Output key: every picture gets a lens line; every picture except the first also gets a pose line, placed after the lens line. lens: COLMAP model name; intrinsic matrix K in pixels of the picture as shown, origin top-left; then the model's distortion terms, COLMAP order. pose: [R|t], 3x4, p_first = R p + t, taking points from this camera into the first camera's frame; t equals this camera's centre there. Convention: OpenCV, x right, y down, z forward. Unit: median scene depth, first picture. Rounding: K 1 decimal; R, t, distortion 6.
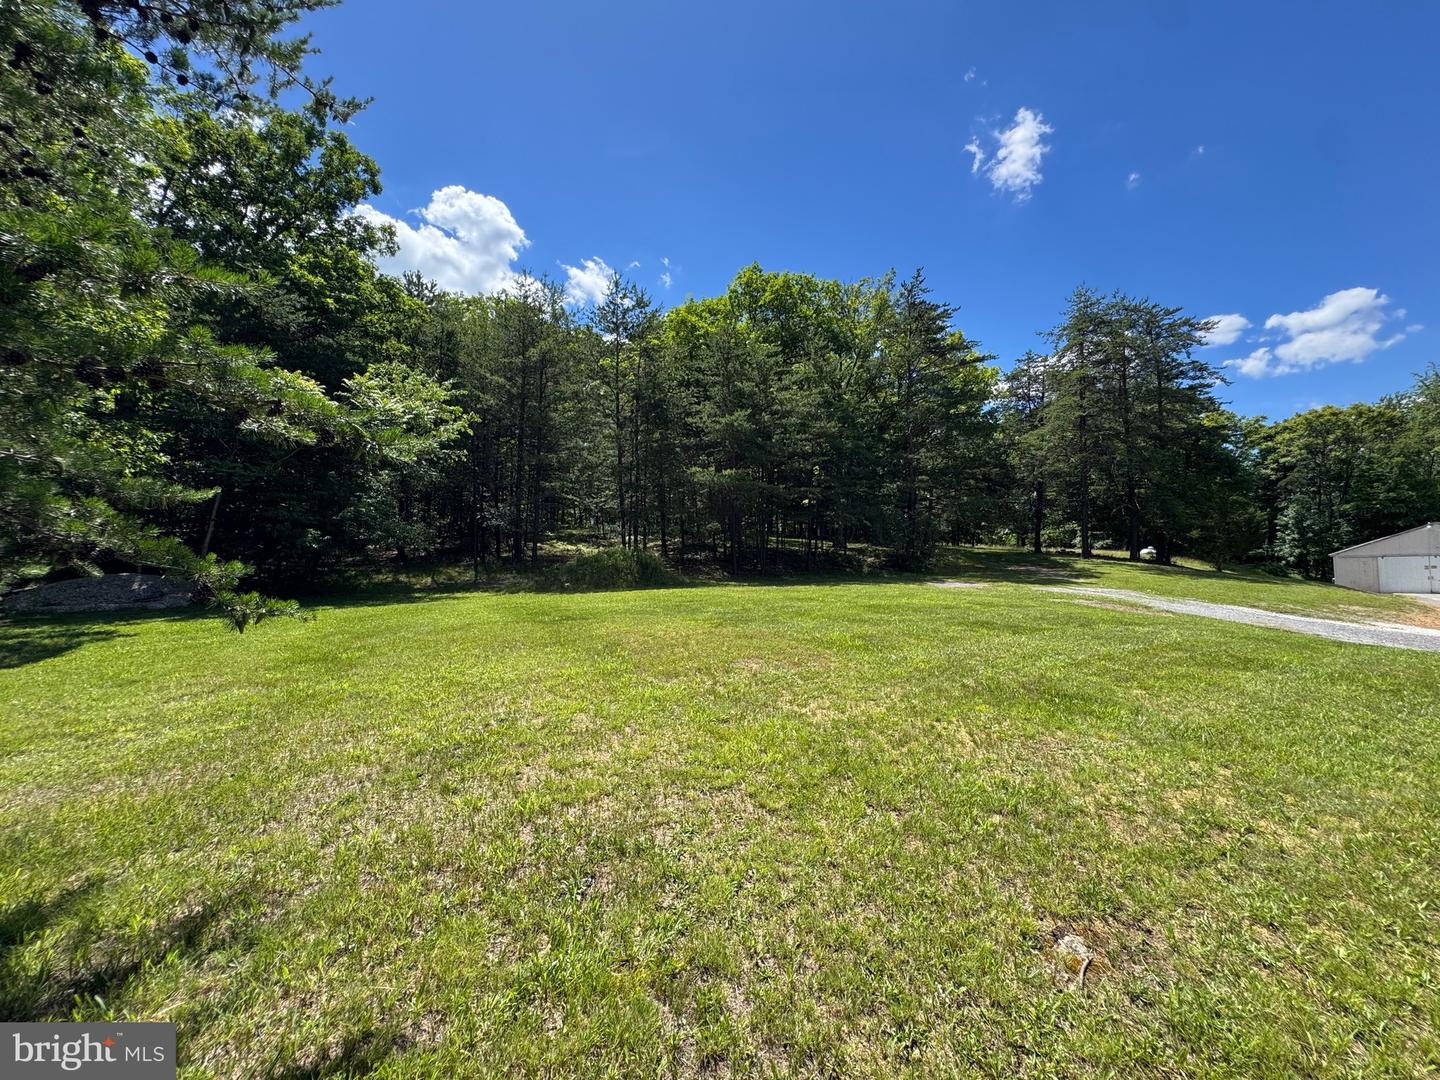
lens RADIAL K [[576.1, 0, 719.0], [0, 576.1, 538.2], [0, 0, 1]] dist [-0.000880, 0.000074]
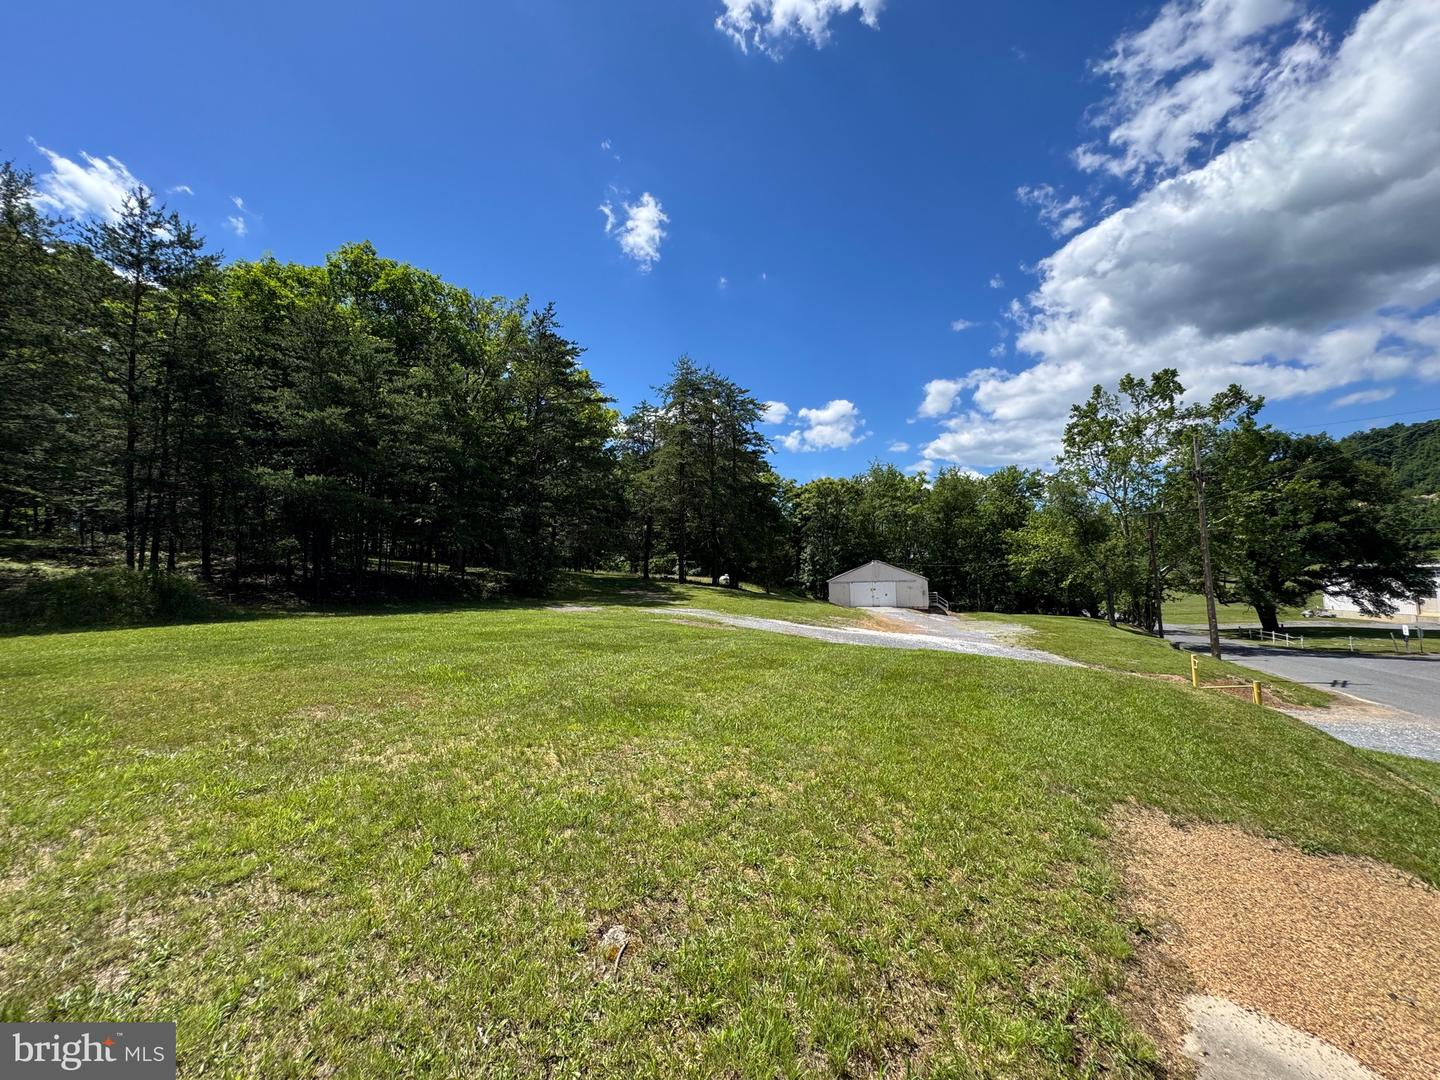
lens RADIAL K [[576.1, 0, 719.0], [0, 576.1, 538.2], [0, 0, 1]] dist [-0.000880, 0.000074]
pose [[0.809941, 0.046824, 0.584639, 0.006922], [-0.021549, 0.998511, -0.050118, -0.000162], [-0.586115, 0.027994, 0.809744, -0.002312]]
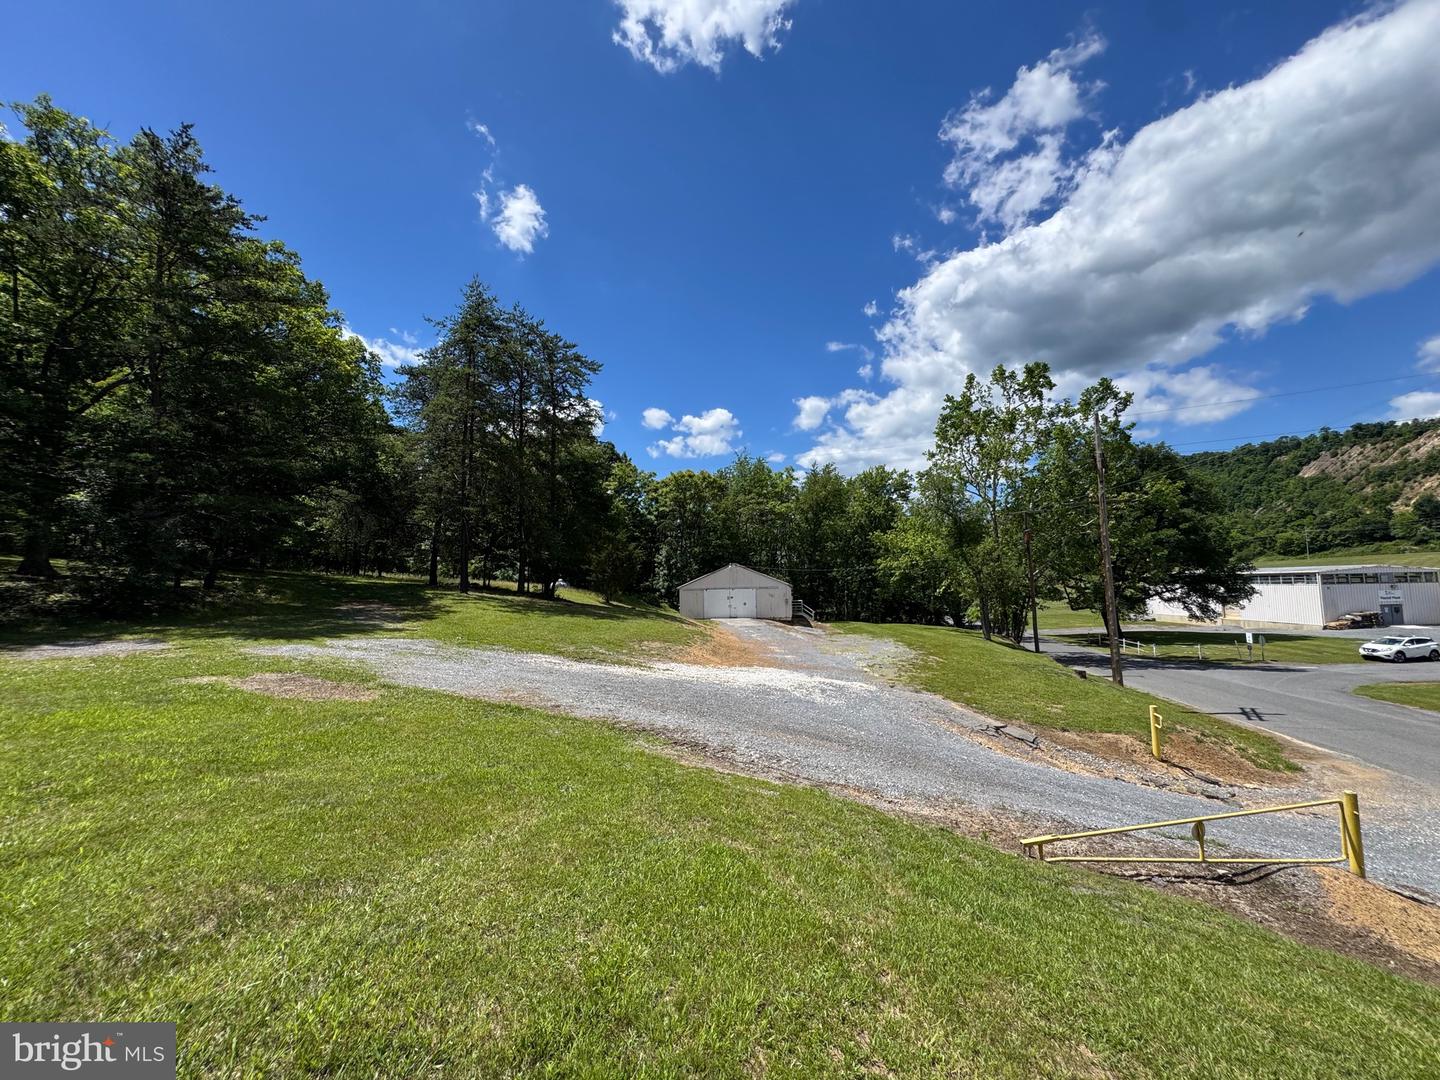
lens RADIAL K [[576.1, 0, 719.0], [0, 576.1, 538.2], [0, 0, 1]] dist [-0.000880, 0.000074]
pose [[0.671446, 0.064548, 0.738237, 0.309120], [-0.026478, 0.997653, -0.063147, -0.001037], [-0.740581, 0.022852, 0.671579, 0.176366]]
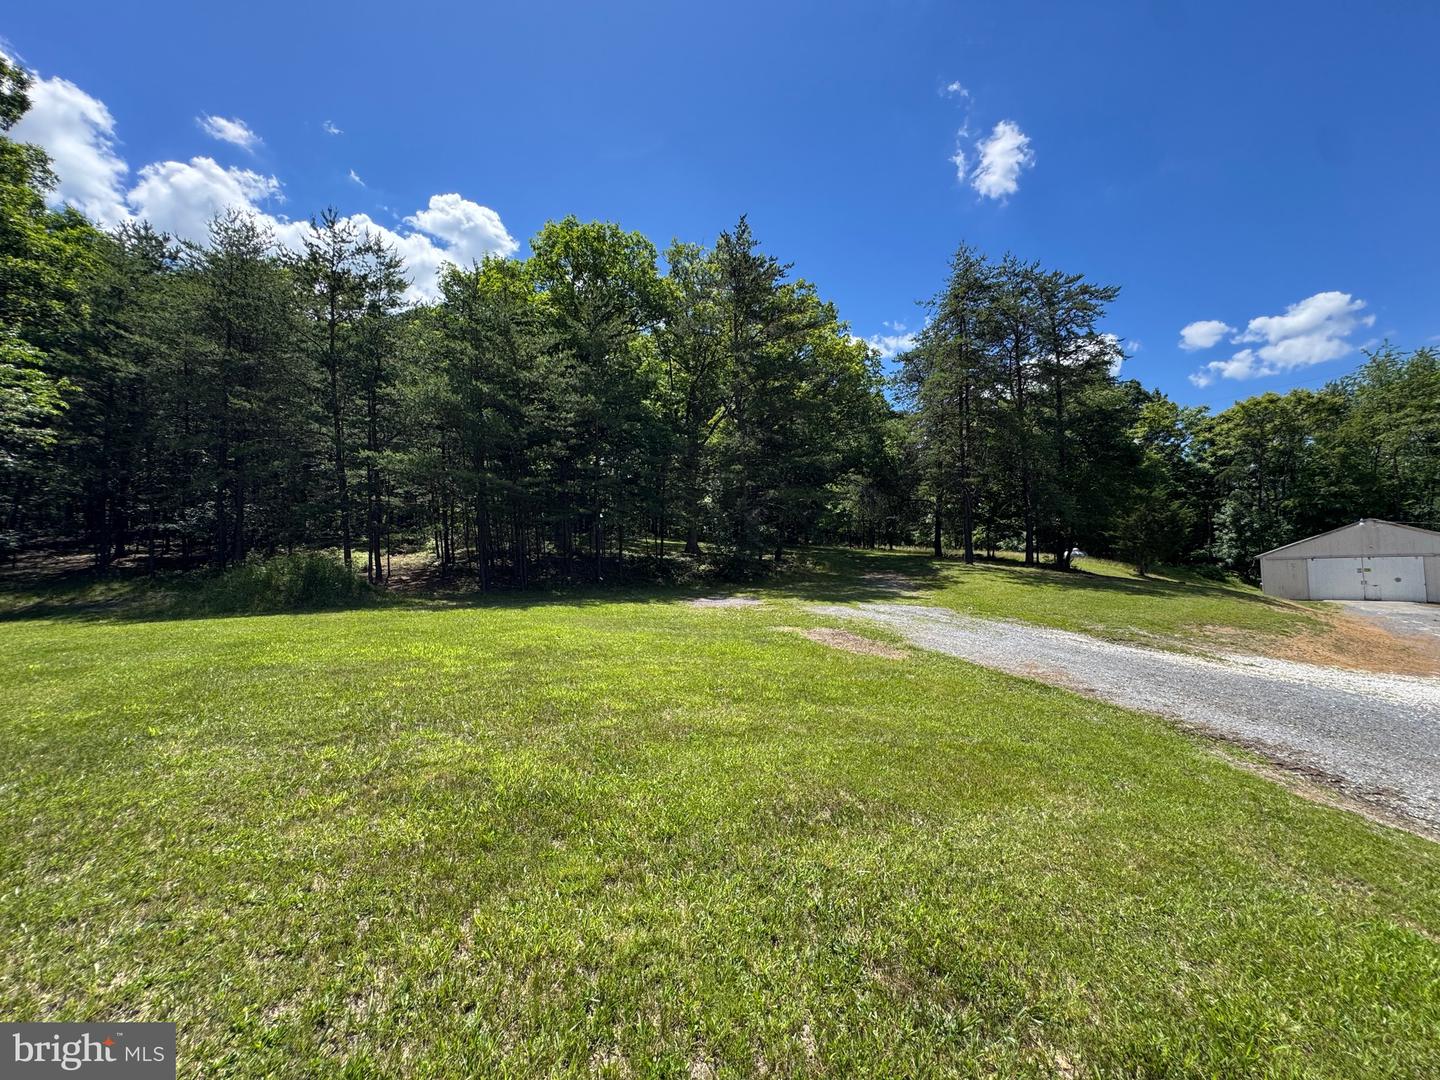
lens RADIAL K [[576.1, 0, 719.0], [0, 576.1, 538.2], [0, 0, 1]] dist [-0.000880, 0.000074]
pose [[0.999845, -0.006751, 0.016262, 0.302322], [0.006828, 0.999966, -0.004704, -0.000811], [-0.016229, 0.004814, 0.999857, 0.178281]]
